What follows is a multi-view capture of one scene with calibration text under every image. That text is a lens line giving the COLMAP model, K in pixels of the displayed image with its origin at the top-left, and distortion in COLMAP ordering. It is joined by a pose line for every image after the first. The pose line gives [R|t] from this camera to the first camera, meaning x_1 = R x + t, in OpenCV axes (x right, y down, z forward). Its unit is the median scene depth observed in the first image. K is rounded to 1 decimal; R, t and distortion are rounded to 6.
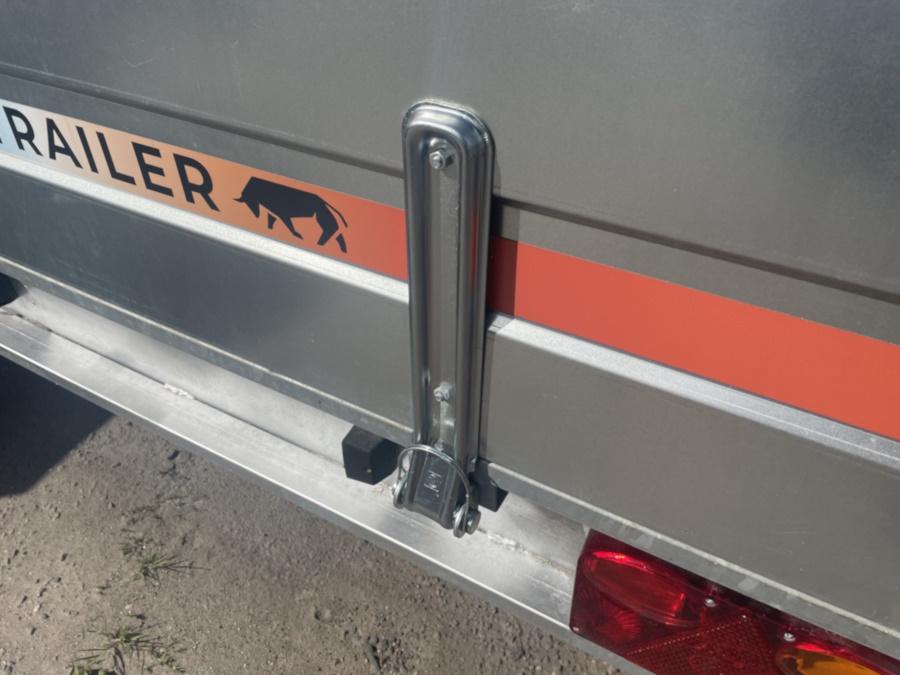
lens RADIAL K [[698.9, 0, 448.6], [0, 698.9, 337.0], [0, 0, 1]] dist [-0.040842, -0.012230]
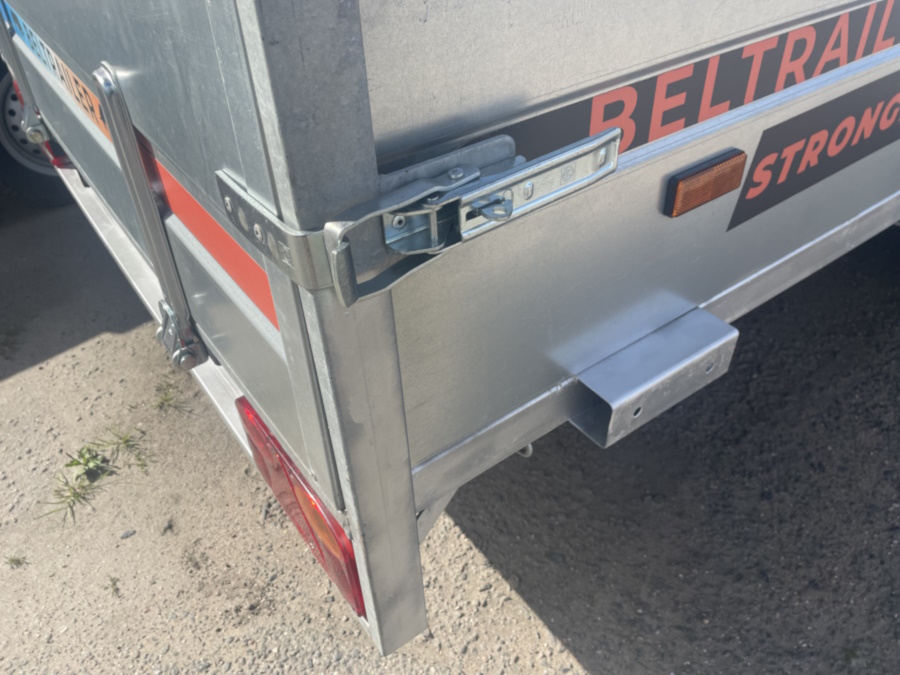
lens RADIAL K [[698.9, 0, 451.5], [0, 698.9, 337.7], [0, 0, 1]] dist [-0.040842, -0.012230]
pose [[0.910542, 0.251982, -0.327748, 0.541539], [-0.252973, 0.966631, 0.040370, 0.014397], [0.326984, 0.046152, 0.943902, -0.114565]]
